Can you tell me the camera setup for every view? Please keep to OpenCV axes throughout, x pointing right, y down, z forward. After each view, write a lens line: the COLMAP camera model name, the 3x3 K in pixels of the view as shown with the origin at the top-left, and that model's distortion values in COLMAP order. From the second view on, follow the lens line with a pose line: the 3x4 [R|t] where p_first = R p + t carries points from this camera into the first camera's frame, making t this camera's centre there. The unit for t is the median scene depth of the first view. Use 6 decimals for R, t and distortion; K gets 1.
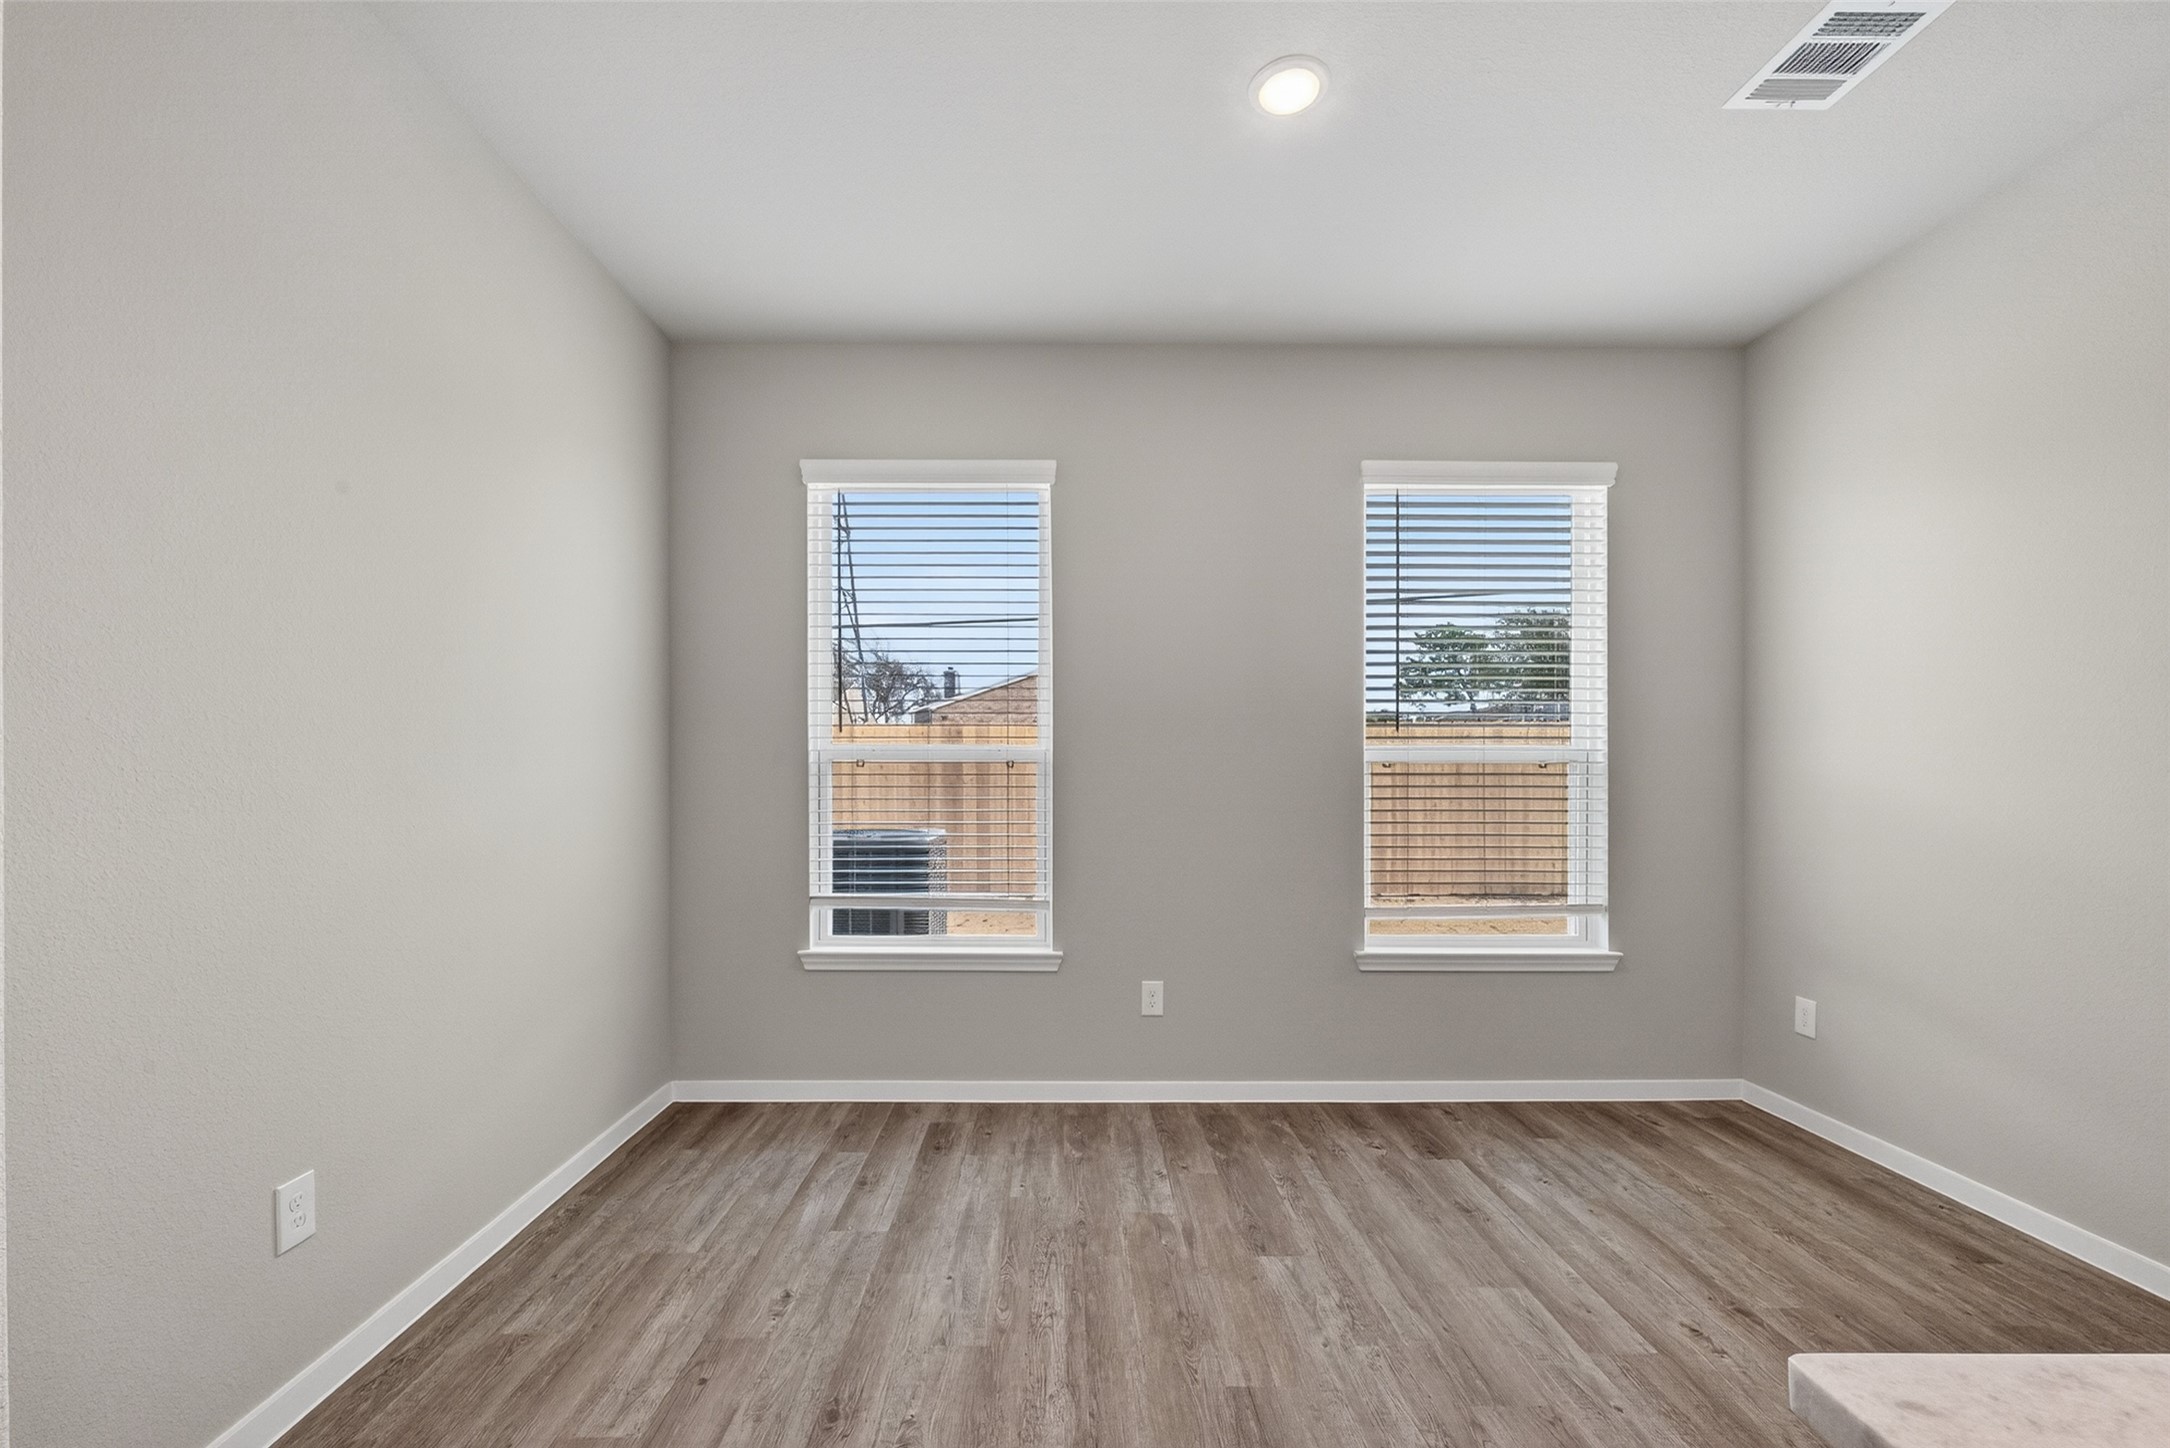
lens RADIAL K [[870.3, 0, 1121.4], [0, 870.3, 769.9], [0, 0, 1]] dist [-0.001511, 0.000237]
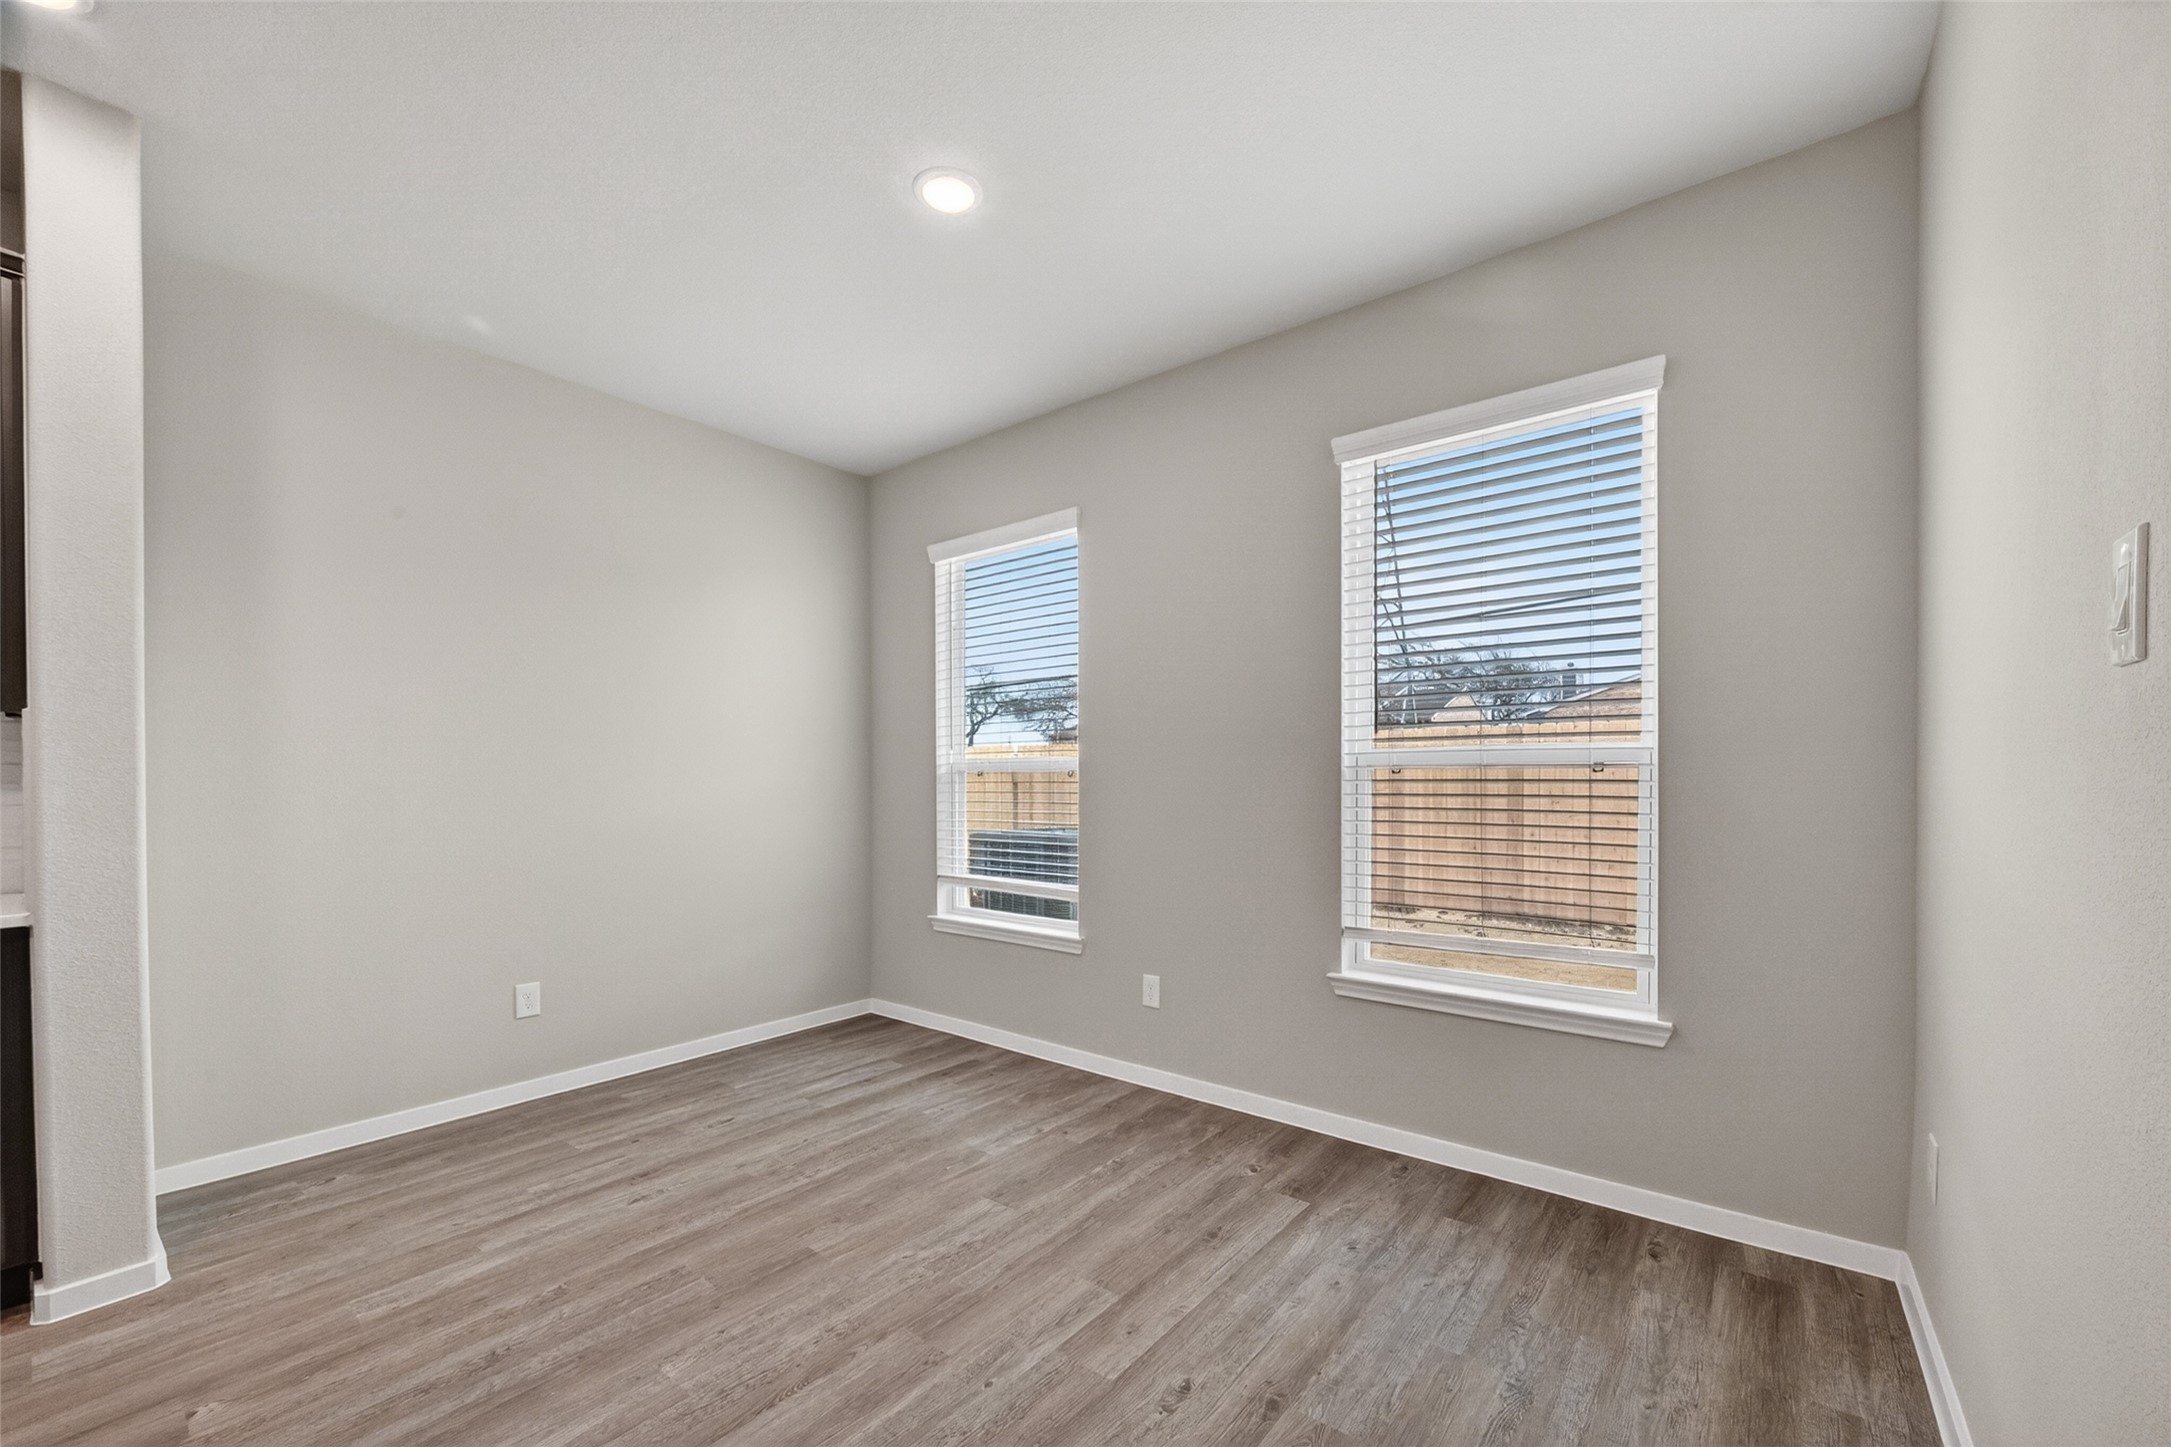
lens RADIAL K [[870.7, 0, 1124.5], [0, 870.7, 782.4], [0, 0, 1]] dist [-0.001511, 0.000237]
pose [[0.778893, -0.003528, -0.627147, 0.745384], [0.007978, 0.999959, 0.004284, 0.000791], [0.627106, -0.008340, 0.778889, 0.156263]]
